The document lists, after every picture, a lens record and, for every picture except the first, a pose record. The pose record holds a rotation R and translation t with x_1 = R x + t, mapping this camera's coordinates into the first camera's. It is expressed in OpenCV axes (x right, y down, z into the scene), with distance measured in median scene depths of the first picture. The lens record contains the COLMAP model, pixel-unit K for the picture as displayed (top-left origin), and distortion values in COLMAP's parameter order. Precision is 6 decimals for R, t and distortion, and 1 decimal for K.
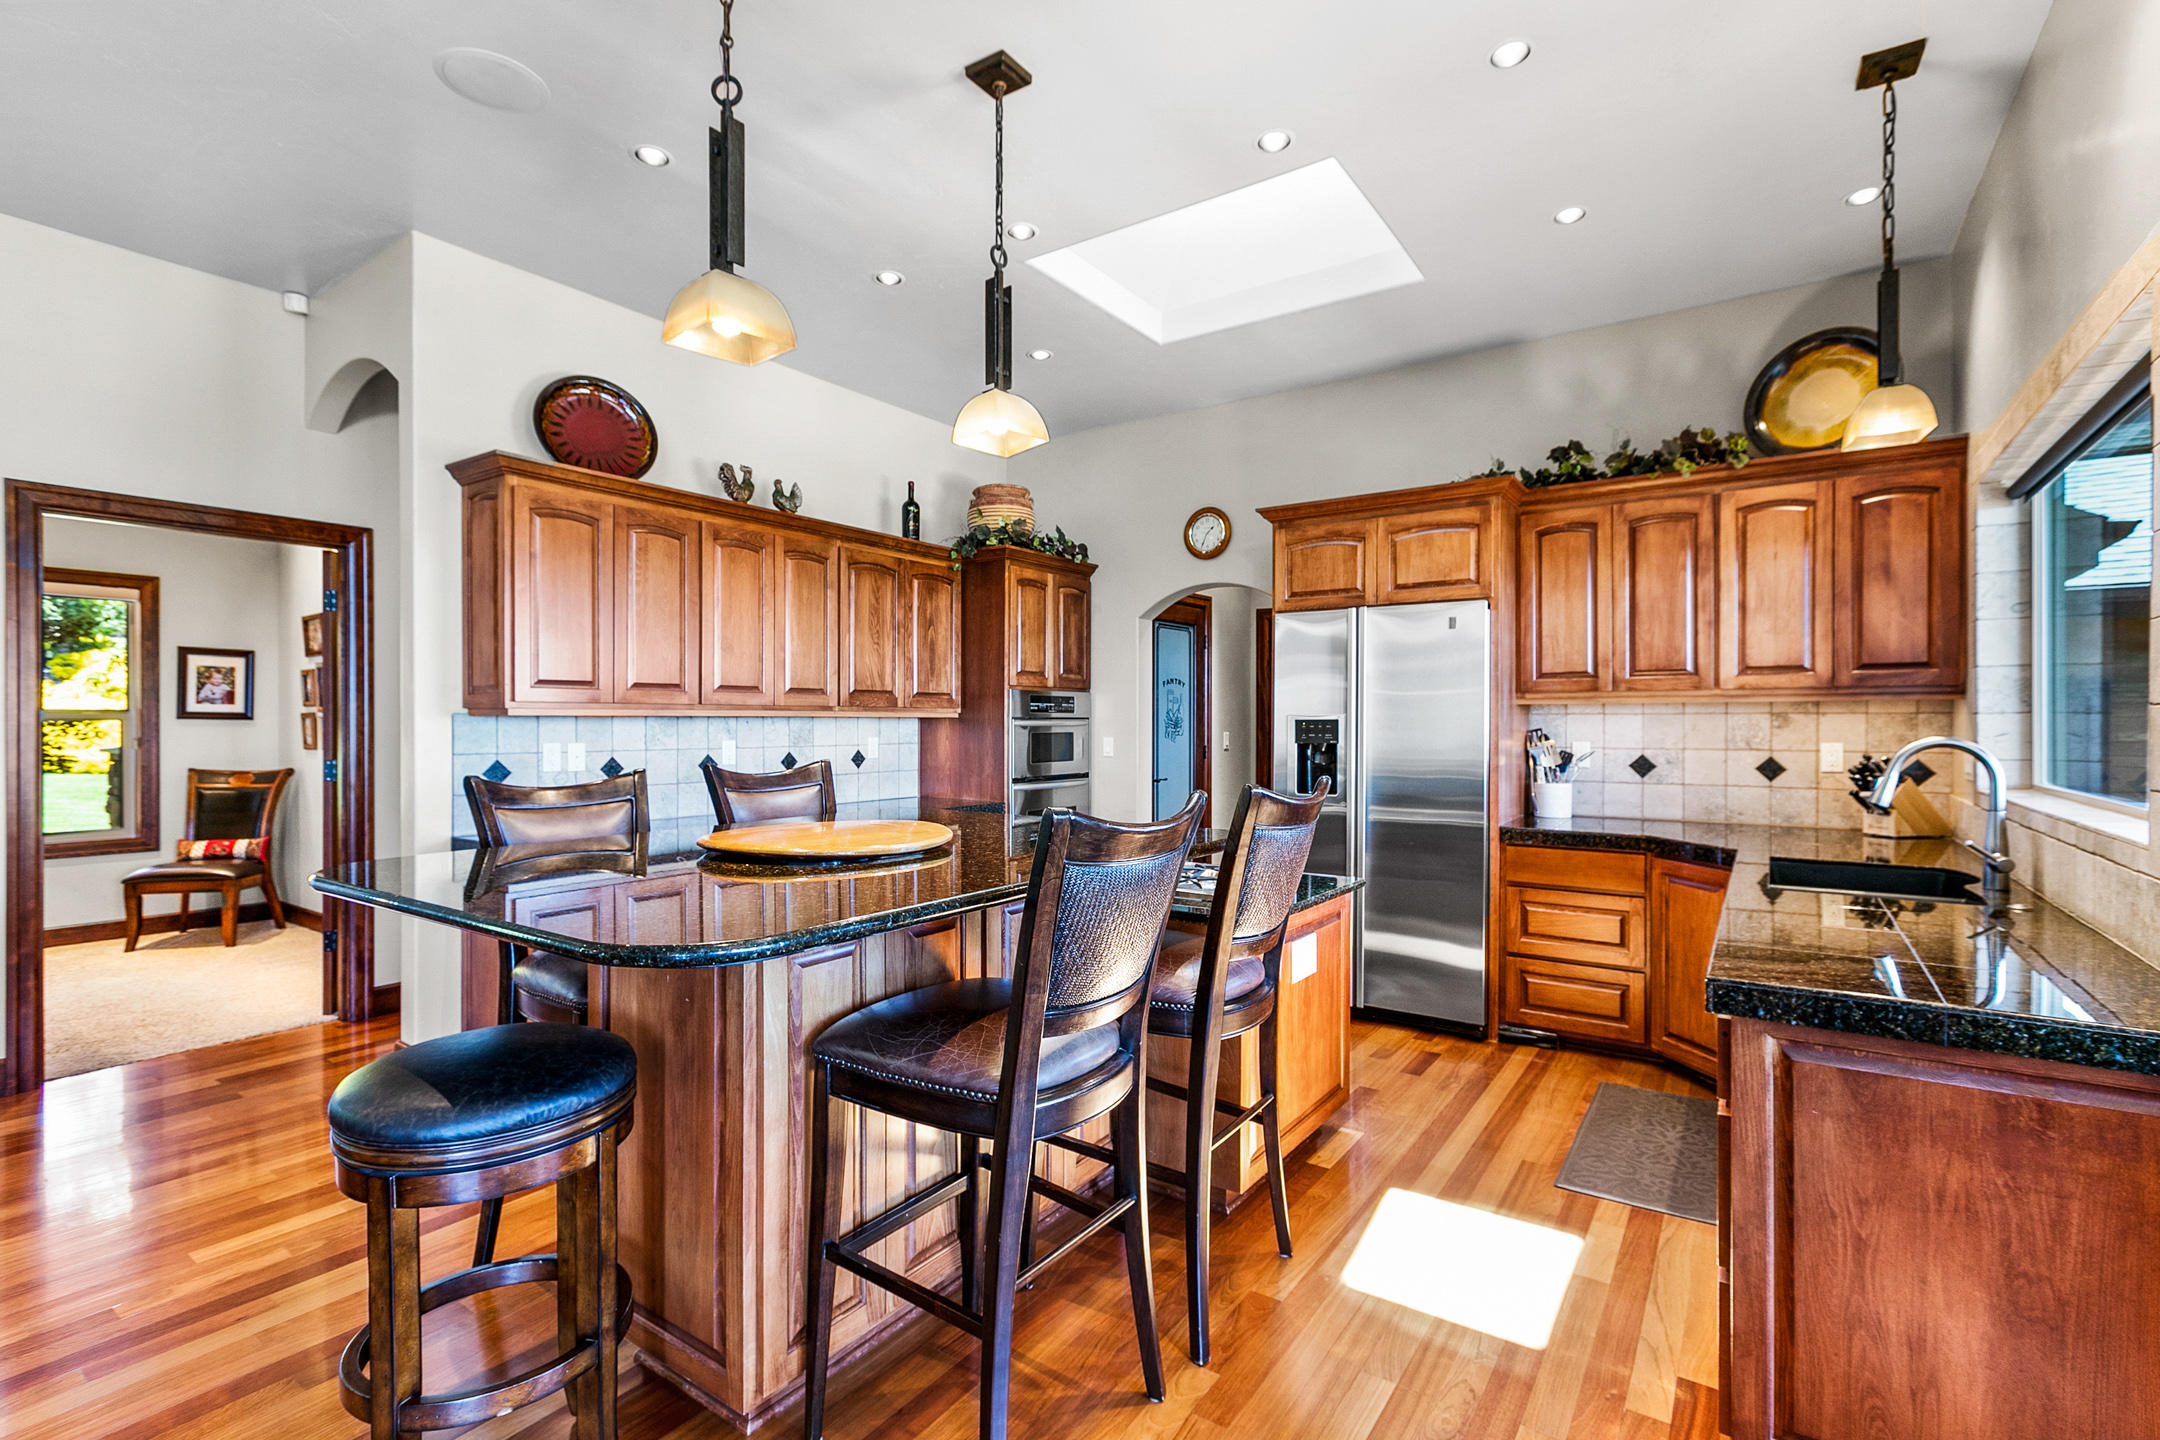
lens RADIAL K [[972.6, 0, 1080.0], [0, 972.6, 720.0], [0, 0, 1]] dist [-0.001605, -0.000123]
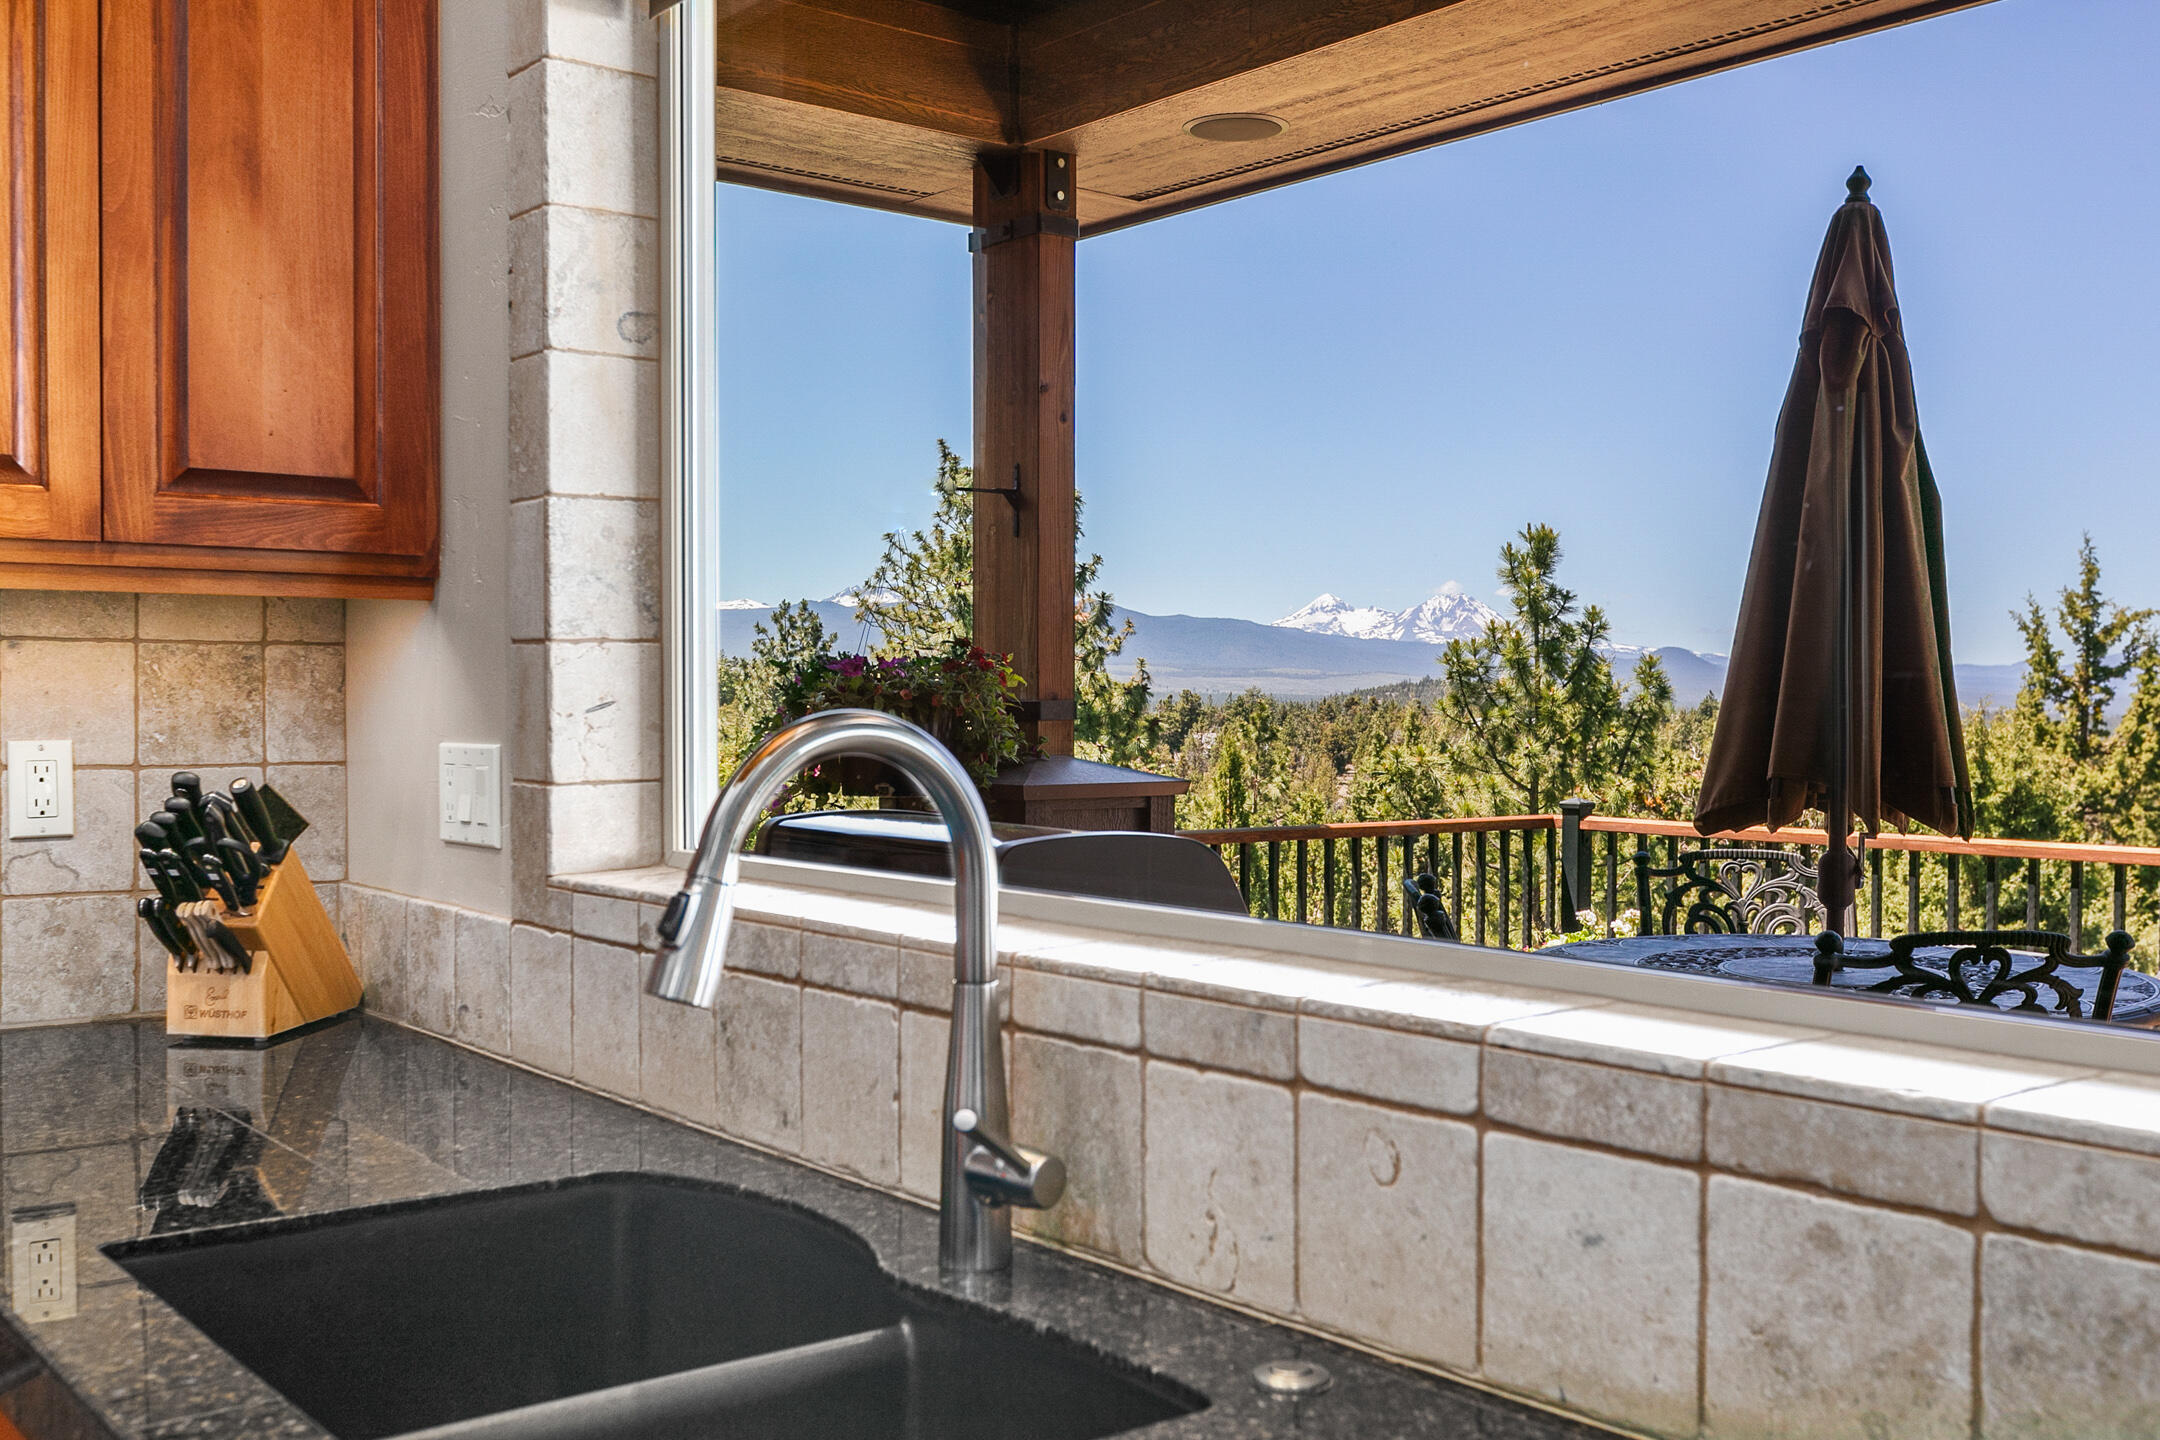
lens RADIAL K [[2106.4, 0, 1089.3], [0, 2106.4, 721.3], [0, 0, 1]] dist [-0.013711, -0.010484]
pose [[0.272682, -0.012236, 0.962026, 0.257719], [-0.002853, 0.999904, 0.013527, 0.008931], [-0.962100, -0.006433, 0.272622, 0.543675]]
